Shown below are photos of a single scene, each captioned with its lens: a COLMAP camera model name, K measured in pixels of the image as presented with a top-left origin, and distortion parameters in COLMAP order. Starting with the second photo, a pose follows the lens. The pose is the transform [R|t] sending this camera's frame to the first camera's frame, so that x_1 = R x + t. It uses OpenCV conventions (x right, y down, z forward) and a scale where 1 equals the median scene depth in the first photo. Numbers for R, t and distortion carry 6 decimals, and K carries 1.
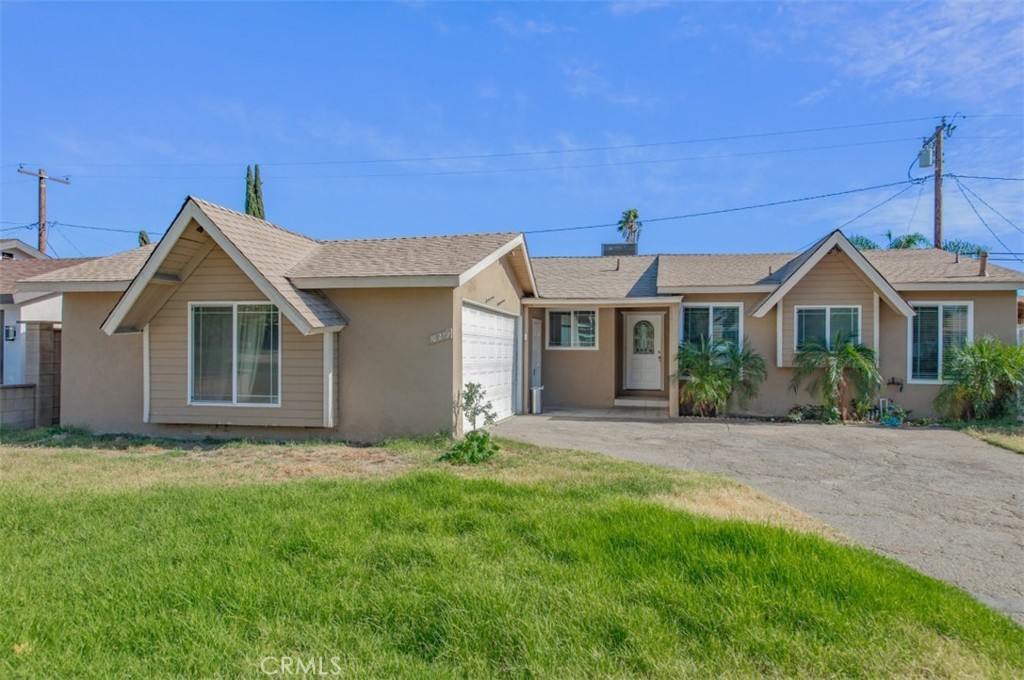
lens RADIAL K [[577.9, 0, 508.1], [0, 577.9, 315.6], [0, 0, 1]] dist [0.018978, -0.001134]
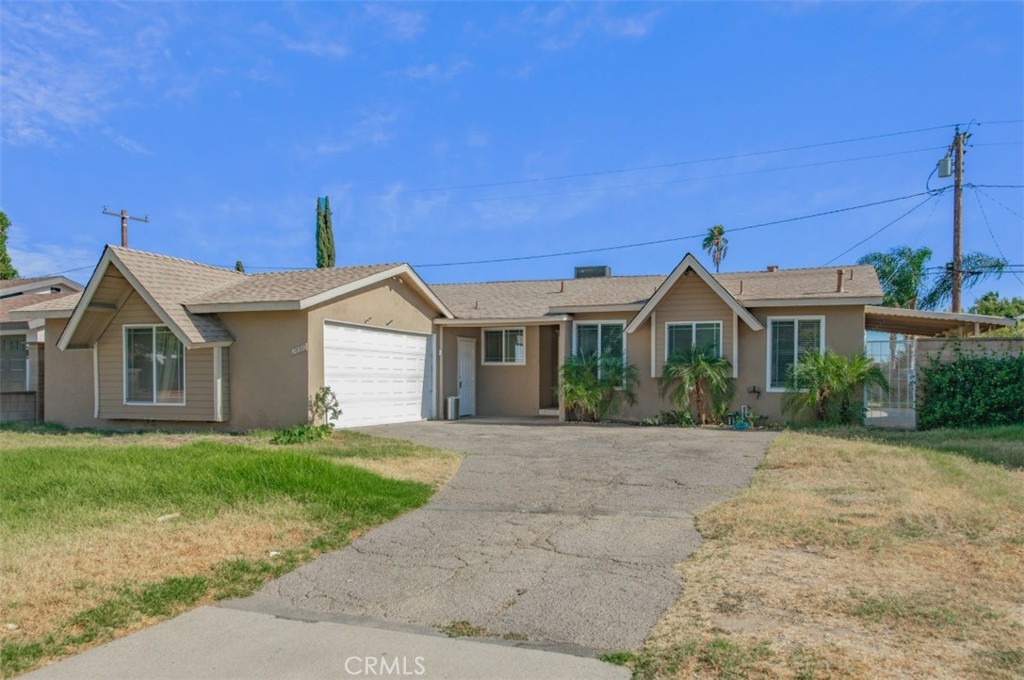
lens RADIAL K [[584.1, 0, 512.0], [0, 584.1, 340.0], [0, 0, 1]] dist [0.035340, -0.022339]
pose [[0.992982, -0.010401, -0.117807, 0.345204], [0.010634, 0.999943, 0.001345, 0.013060], [0.117786, -0.002588, 0.993036, -0.150033]]
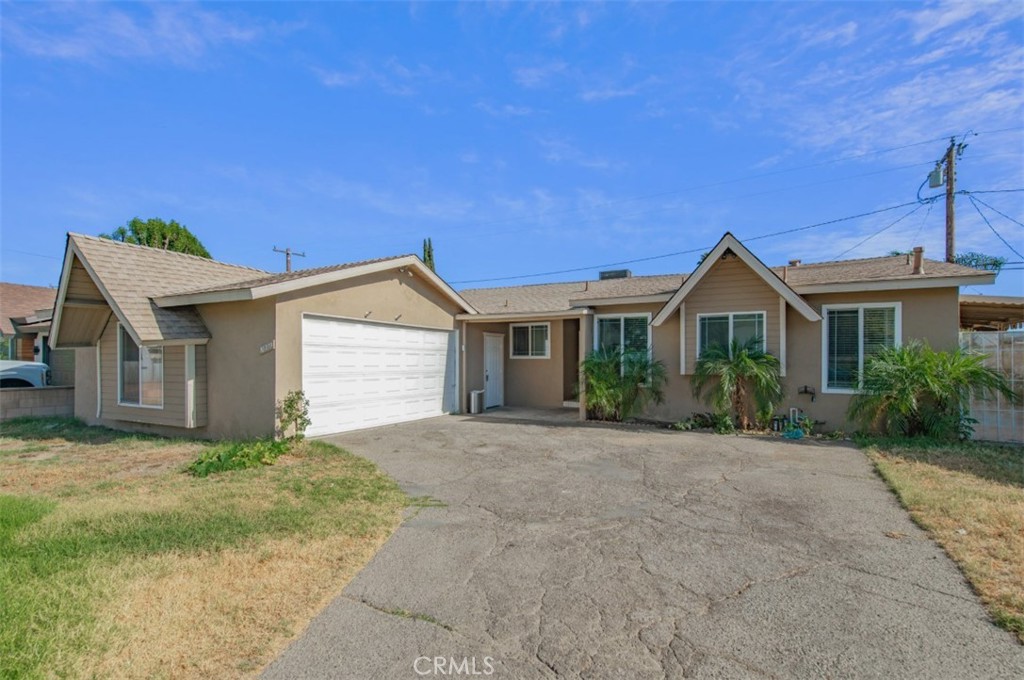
lens RADIAL K [[402.3, 0, 515.1], [0, 402.3, 337.4], [0, 0, 1]] dist [0.019967, -0.005138]
pose [[0.974263, -0.016892, -0.224781, 0.354922], [0.018320, 0.999823, 0.004266, 0.015865], [0.224669, -0.008274, 0.974400, 0.254478]]
